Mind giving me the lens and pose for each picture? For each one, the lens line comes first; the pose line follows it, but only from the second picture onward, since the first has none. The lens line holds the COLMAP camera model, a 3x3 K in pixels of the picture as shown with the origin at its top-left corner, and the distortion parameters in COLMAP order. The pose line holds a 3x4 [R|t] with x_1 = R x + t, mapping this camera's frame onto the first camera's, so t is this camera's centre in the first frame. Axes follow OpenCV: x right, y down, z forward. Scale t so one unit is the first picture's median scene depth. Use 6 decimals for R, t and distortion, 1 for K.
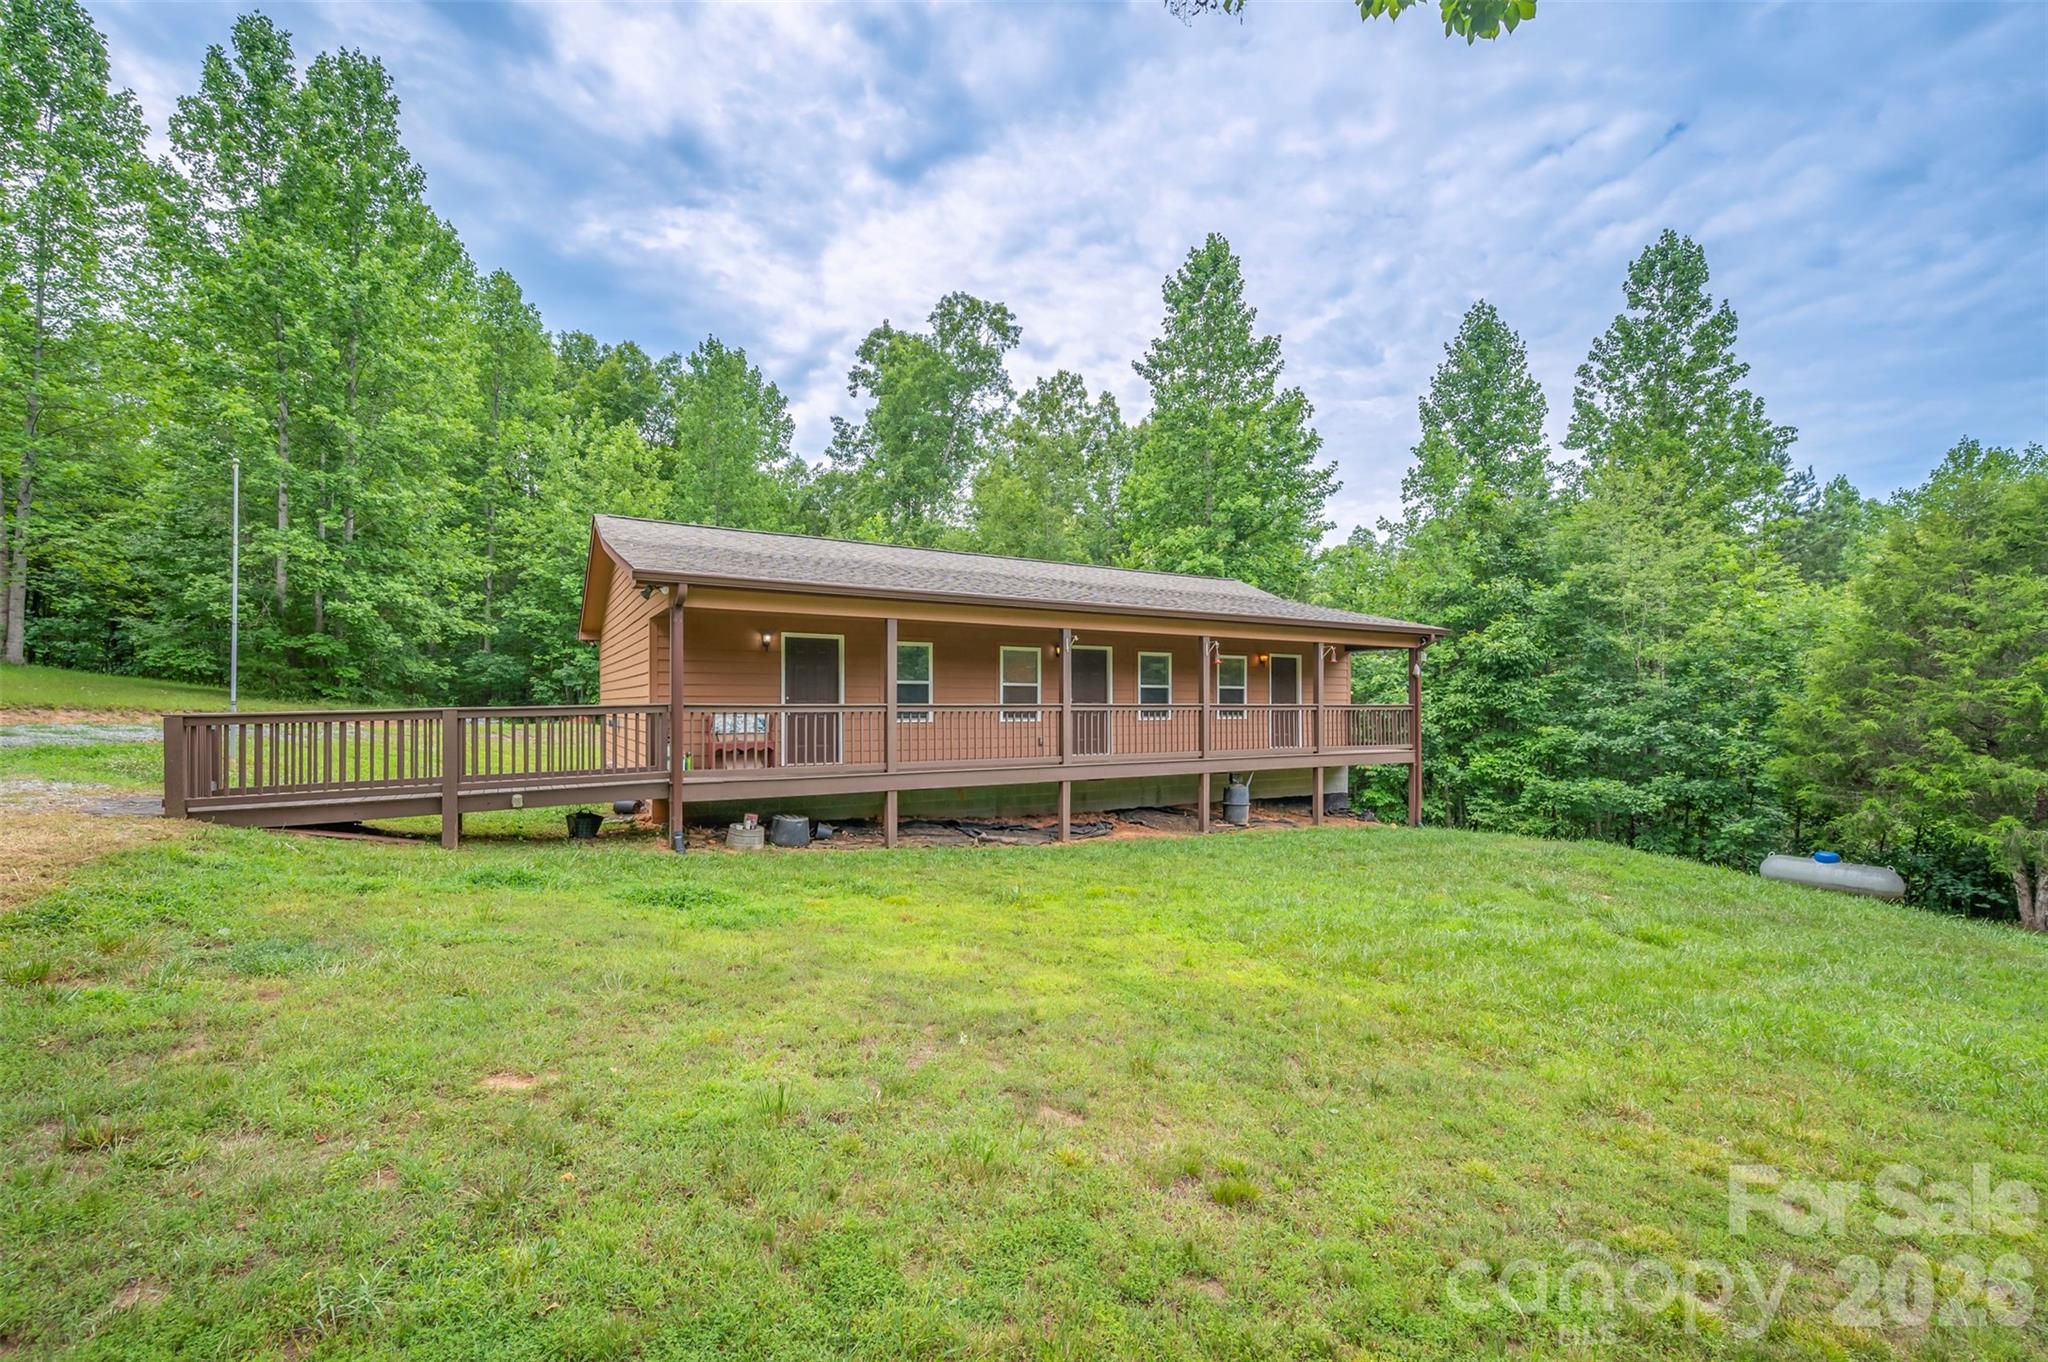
lens RADIAL K [[821.6, 0, 1027.7], [0, 821.6, 692.0], [0, 0, 1]] dist [0.001337, 0.000435]
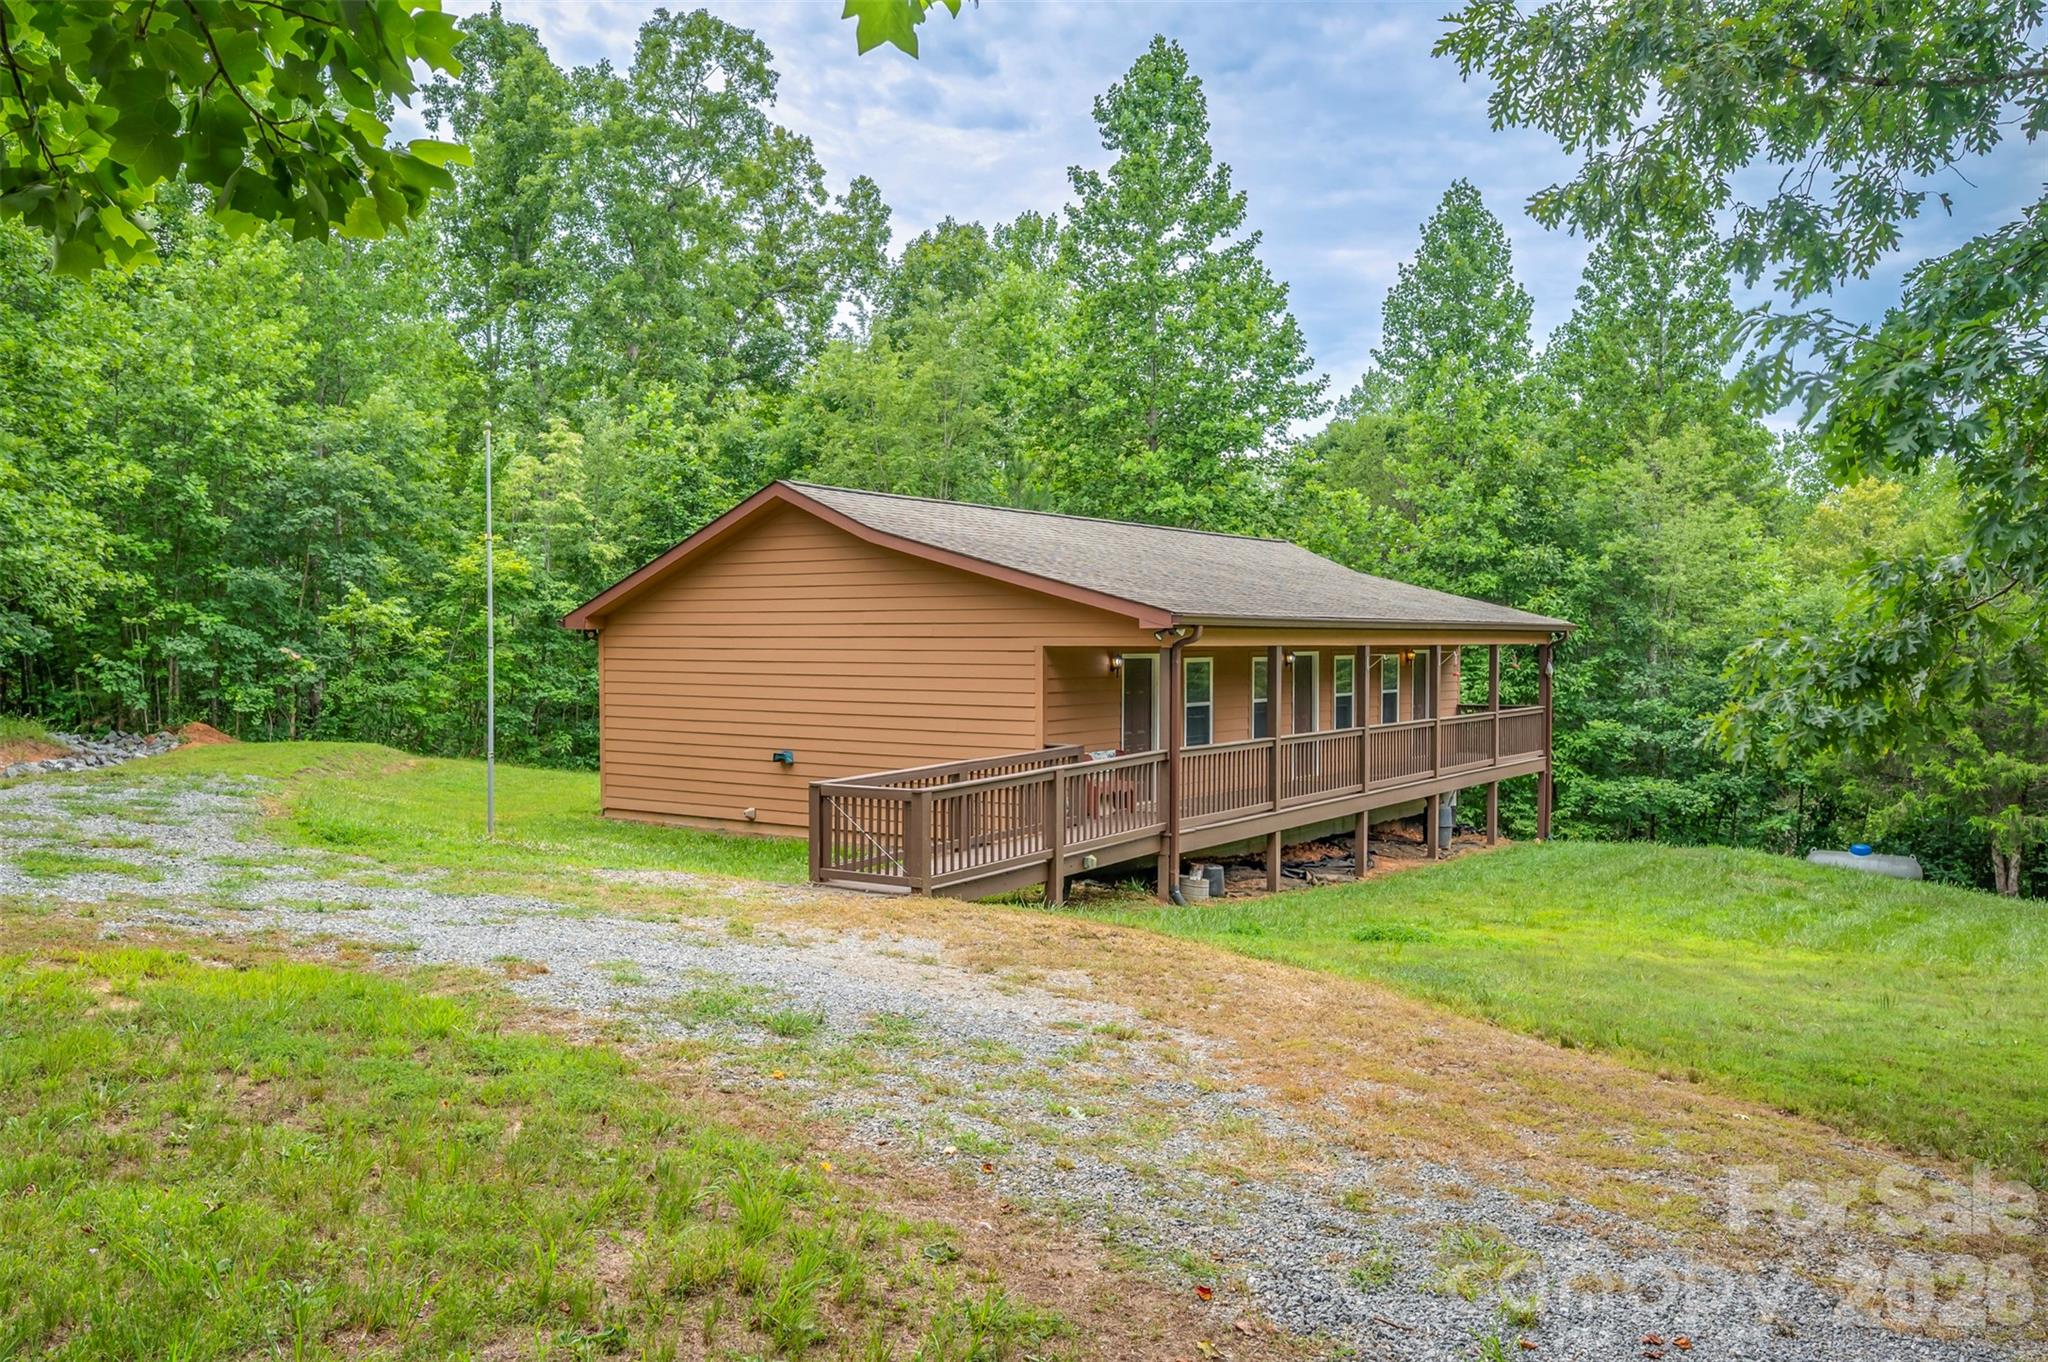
lens RADIAL K [[1463.6, 0, 1024.0], [0, 1463.6, 644.7], [0, 0, 1]] dist [0.004370, 0.001324]
pose [[0.921162, 0.001719, 0.389175, -0.556026], [-0.008020, 0.999862, 0.014565, -0.057844], [-0.389097, -0.016538, 0.921048, -0.214757]]
